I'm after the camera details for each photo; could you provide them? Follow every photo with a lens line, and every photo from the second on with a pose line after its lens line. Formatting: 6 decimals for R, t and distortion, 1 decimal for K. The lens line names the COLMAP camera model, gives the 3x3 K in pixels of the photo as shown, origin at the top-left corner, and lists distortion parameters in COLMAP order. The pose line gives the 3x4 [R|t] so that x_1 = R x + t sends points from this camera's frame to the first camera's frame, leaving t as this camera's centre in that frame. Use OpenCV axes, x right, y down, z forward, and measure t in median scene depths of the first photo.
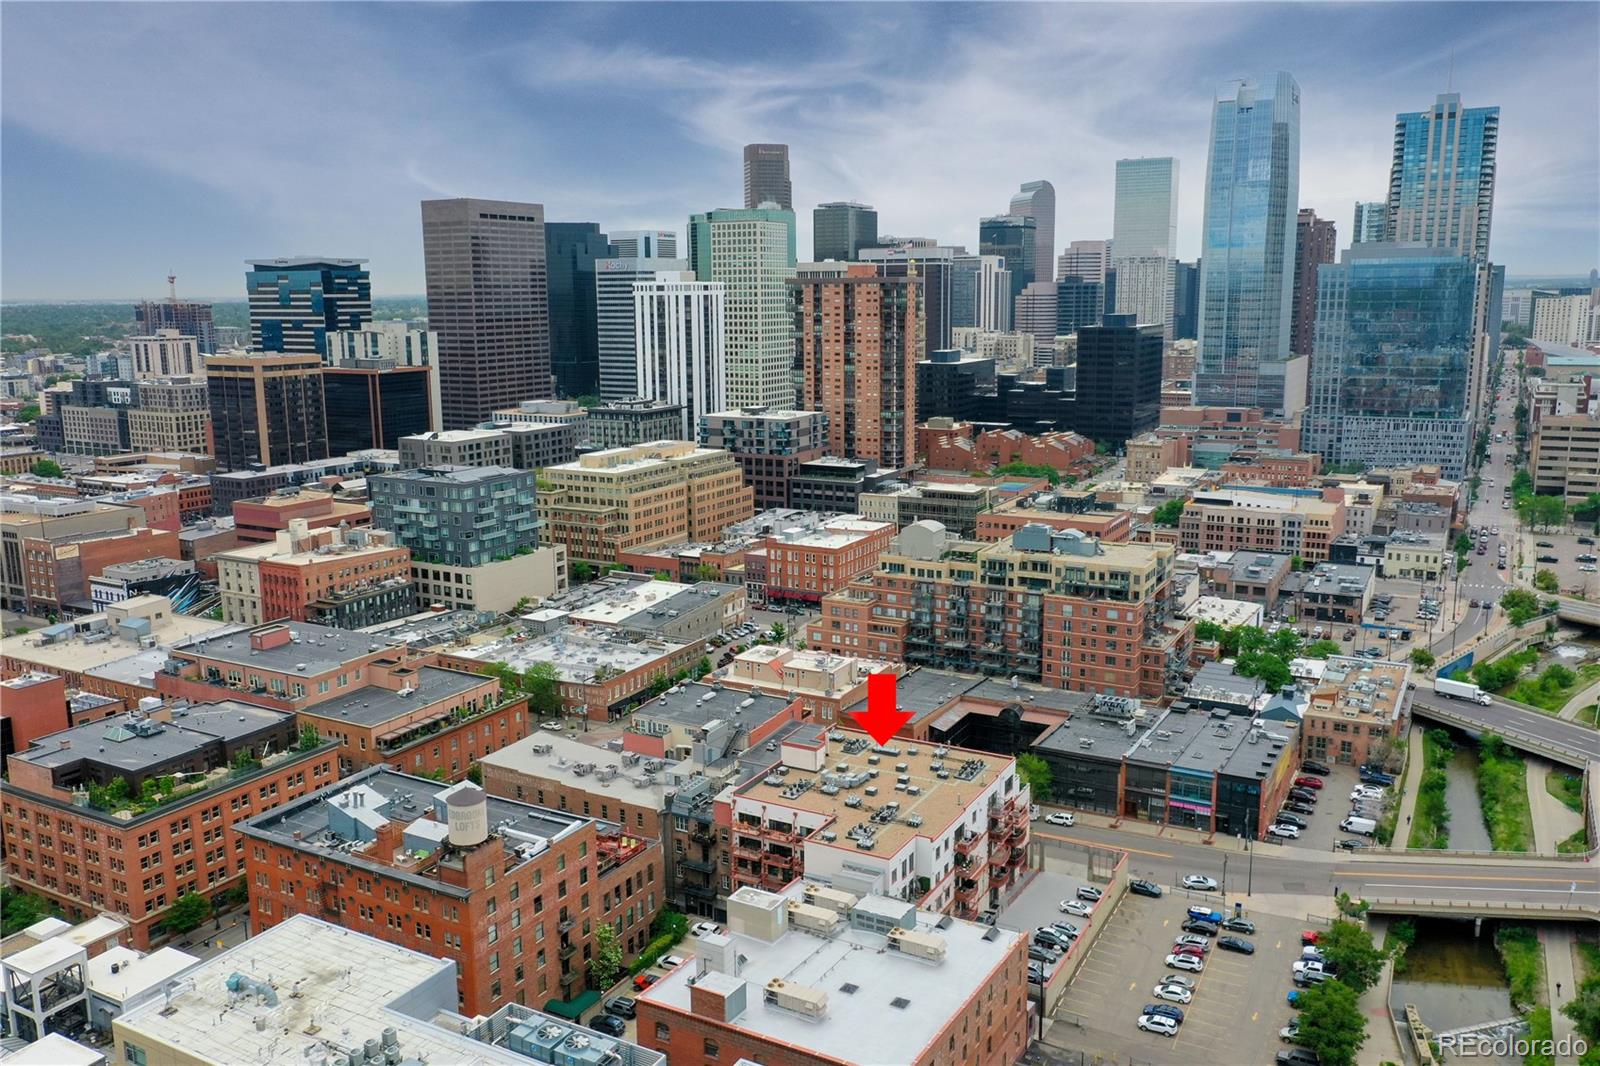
lens RADIAL K [[1270.2, 0, 794.4], [0, 1270.2, 530.2], [0, 0, 1]] dist [0.005332, 0.008113]
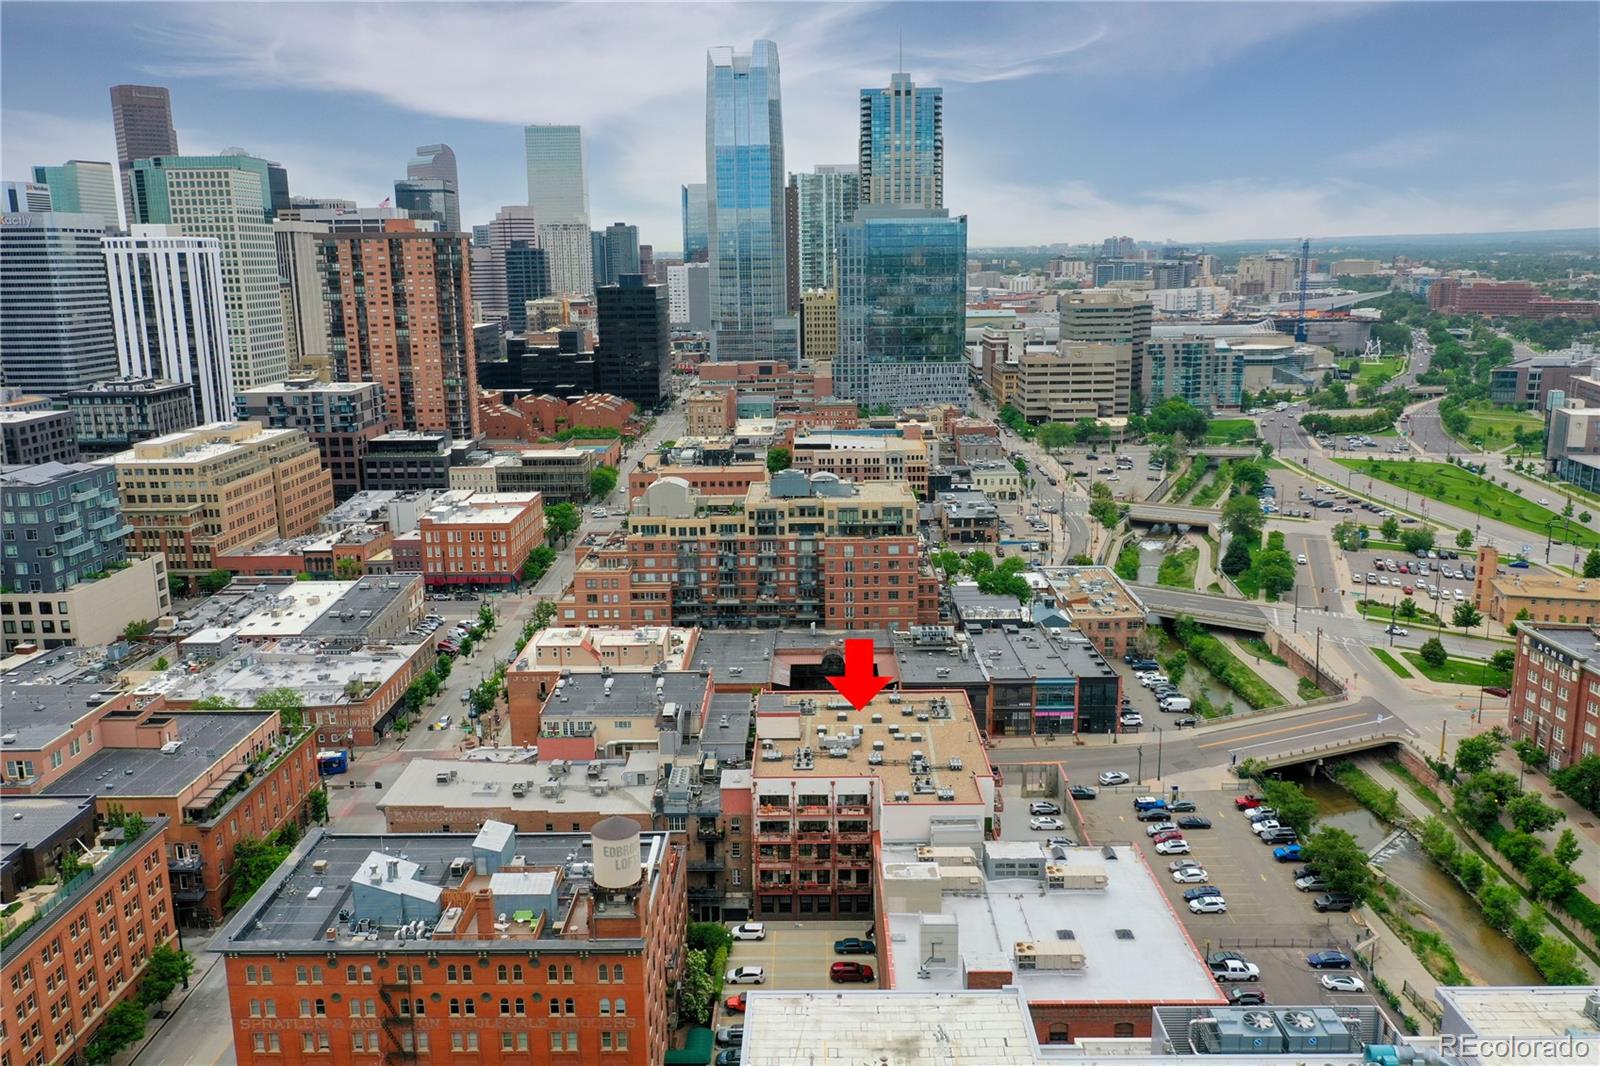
lens RADIAL K [[1270.2, 0, 794.4], [0, 1270.2, 530.2], [0, 0, 1]] dist [0.005332, 0.008113]
pose [[0.879068, -0.102029, 0.465649, -0.202885], [0.092762, 0.994766, 0.042846, -0.000286], [-0.467583, 0.005529, 0.883932, 0.093167]]
